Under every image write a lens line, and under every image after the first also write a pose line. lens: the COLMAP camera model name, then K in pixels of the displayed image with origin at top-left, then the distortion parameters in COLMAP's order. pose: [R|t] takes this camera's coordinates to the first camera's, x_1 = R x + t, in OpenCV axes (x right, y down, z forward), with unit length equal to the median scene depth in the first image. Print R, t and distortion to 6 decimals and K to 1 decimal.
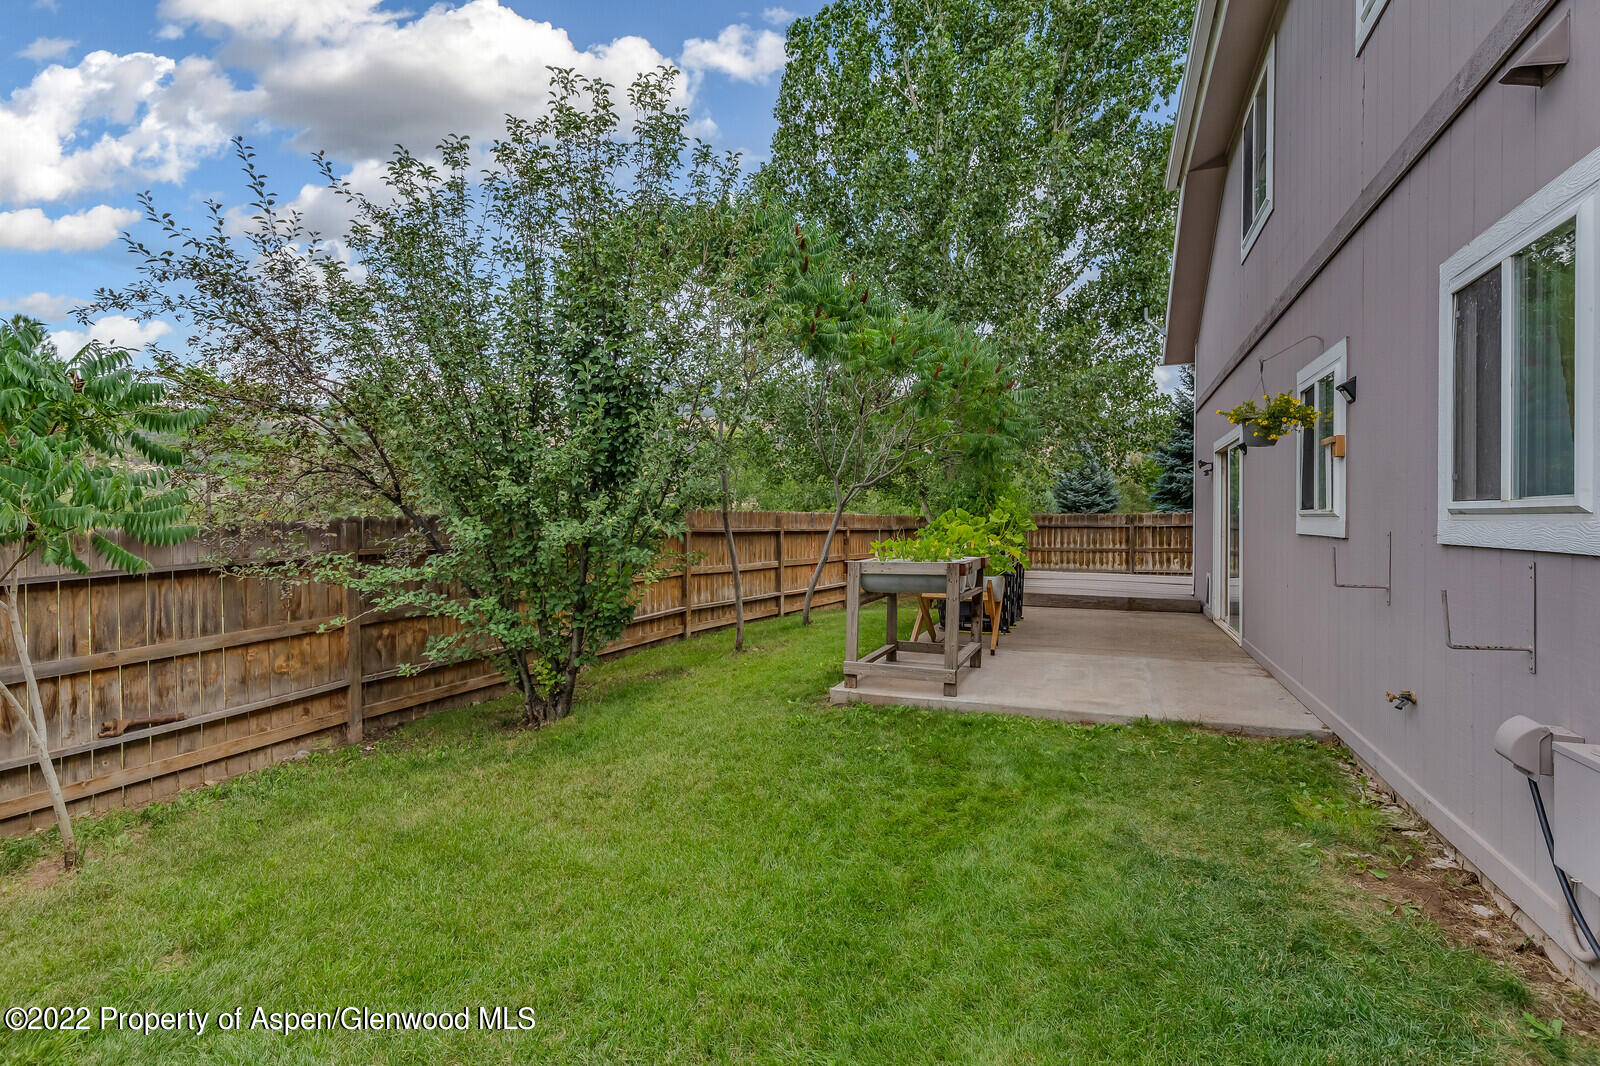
lens RADIAL K [[731.6, 0, 797.0], [0, 731.6, 523.6], [0, 0, 1]] dist [0.007372, -0.001324]
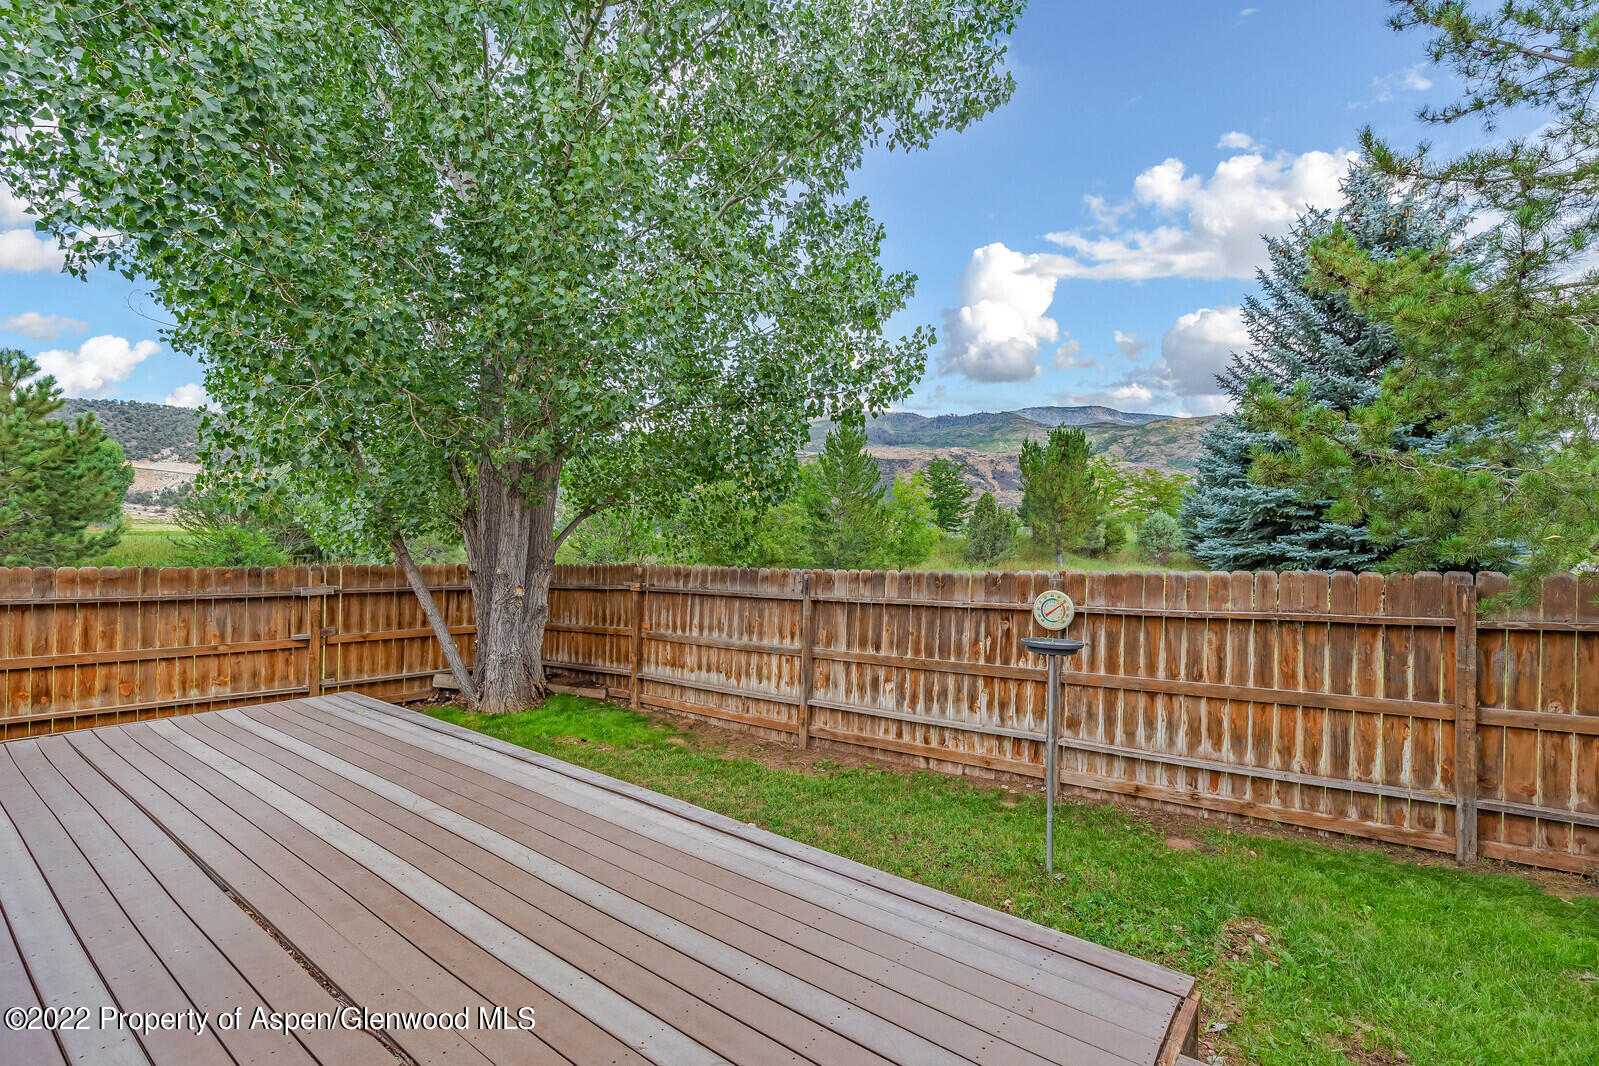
lens RADIAL K [[731.1, 0, 804.9], [0, 731.1, 539.7], [0, 0, 1]] dist [0.007372, -0.001324]
pose [[0.969709, 0.011730, -0.243980, 0.550716], [-0.014658, 0.999841, -0.010189, -0.027142], [0.243822, 0.013457, 0.969727, 0.563576]]
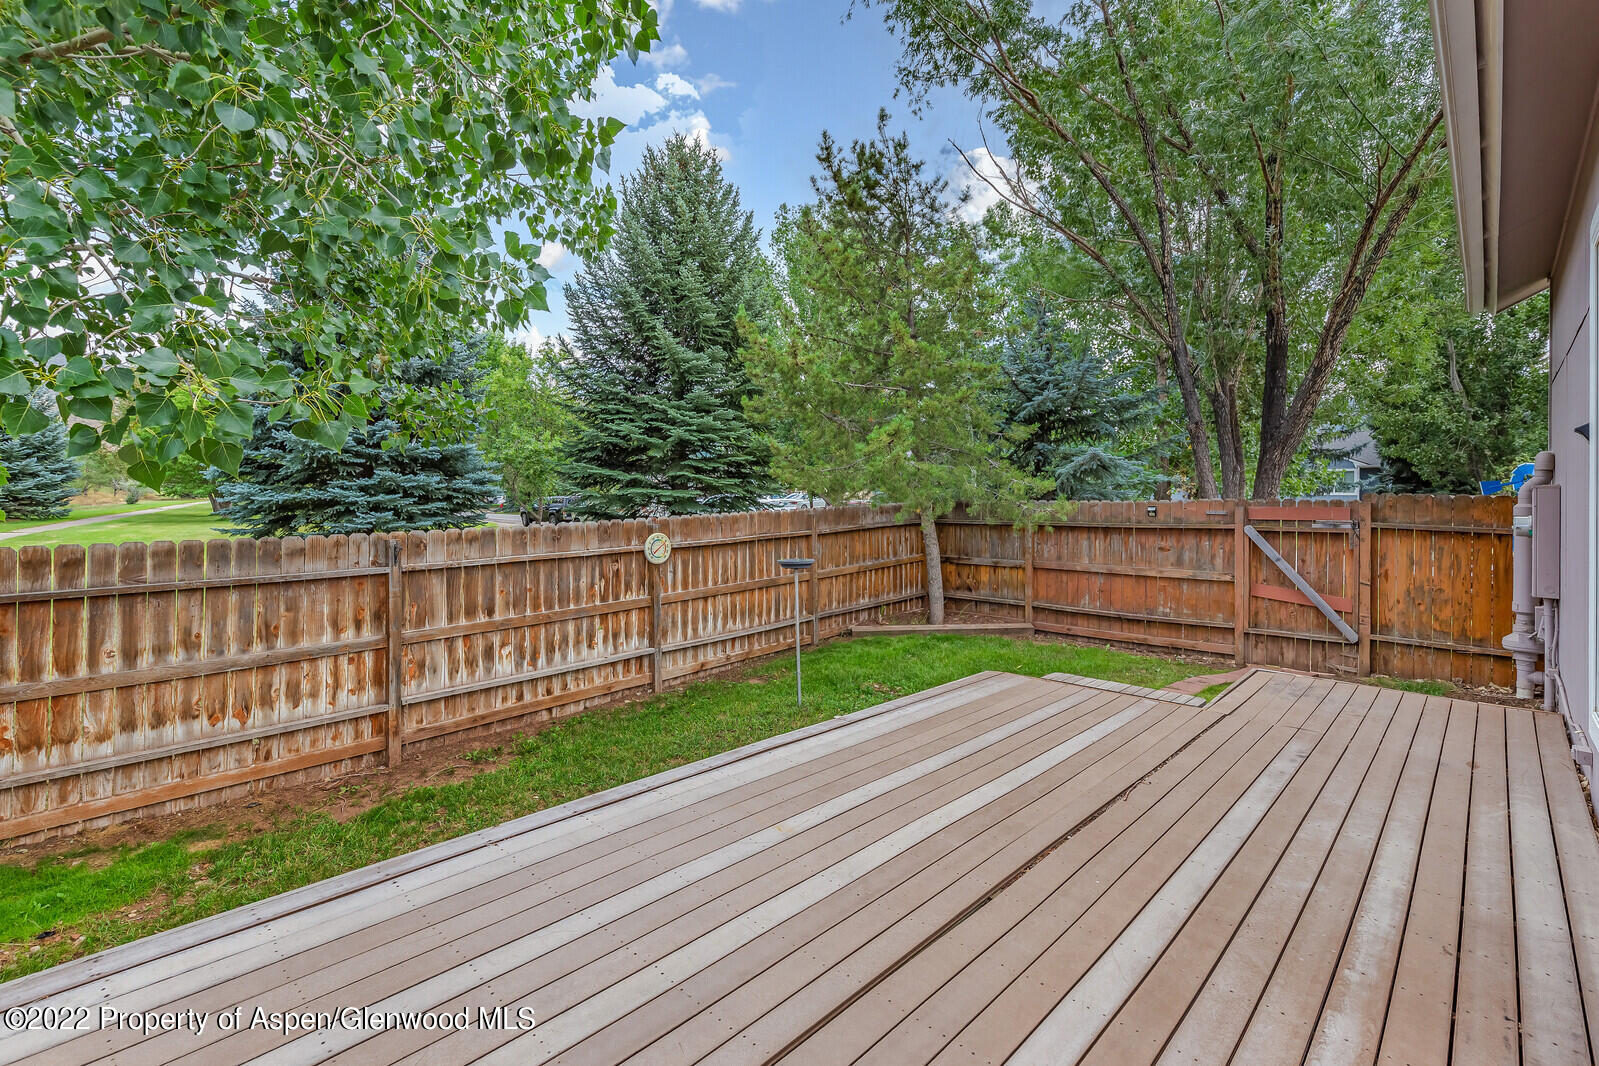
lens RADIAL K [[731.1, 0, 818.5], [0, 731.1, 489.6], [0, 0, 1]] dist [0.007372, -0.001324]
pose [[0.335050, 0.008684, 0.942160, 0.198008], [0.000162, 0.999957, -0.009275, -0.030701], [-0.942200, 0.003260, 0.335034, 0.687163]]
